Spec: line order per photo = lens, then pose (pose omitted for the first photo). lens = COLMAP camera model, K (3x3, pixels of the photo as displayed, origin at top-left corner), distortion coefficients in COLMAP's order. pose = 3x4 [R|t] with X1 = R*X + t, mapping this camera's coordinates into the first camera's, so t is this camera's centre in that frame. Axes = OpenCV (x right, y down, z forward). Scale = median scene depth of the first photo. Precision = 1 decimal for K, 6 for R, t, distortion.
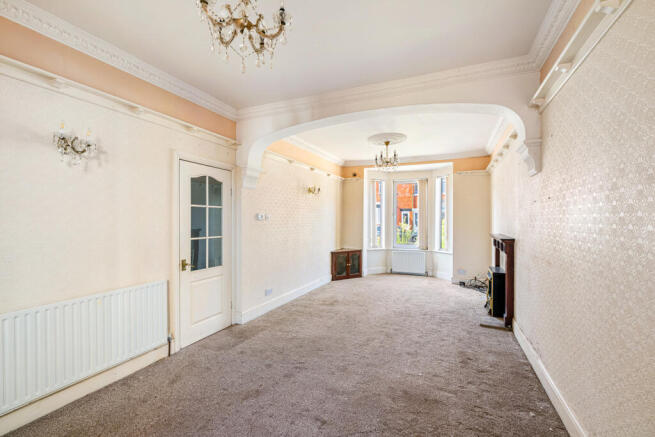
lens RADIAL K [[286.5, 0, 327.6], [0, 286.5, 219.9], [0, 0, 1]] dist [-0.005105, -0.002392]
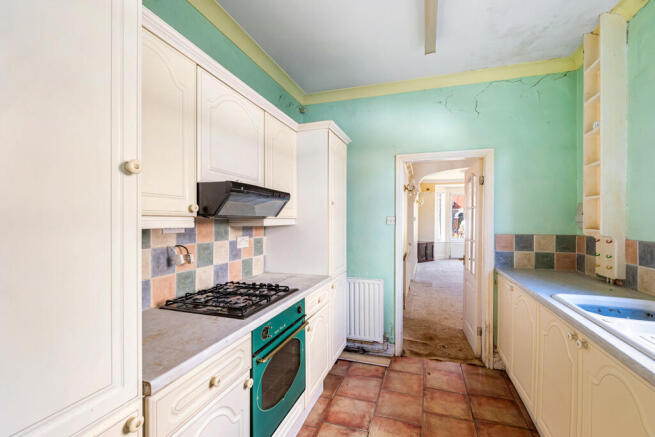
lens RADIAL K [[286.5, 0, 330.4], [0, 286.5, 220.8], [0, 0, 1]] dist [-0.005105, -0.002392]
pose [[0.996106, -0.001730, 0.088148, -0.518183], [0.001572, 0.999997, 0.001862, -0.004548], [-0.088151, -0.001716, 0.996106, -0.379879]]
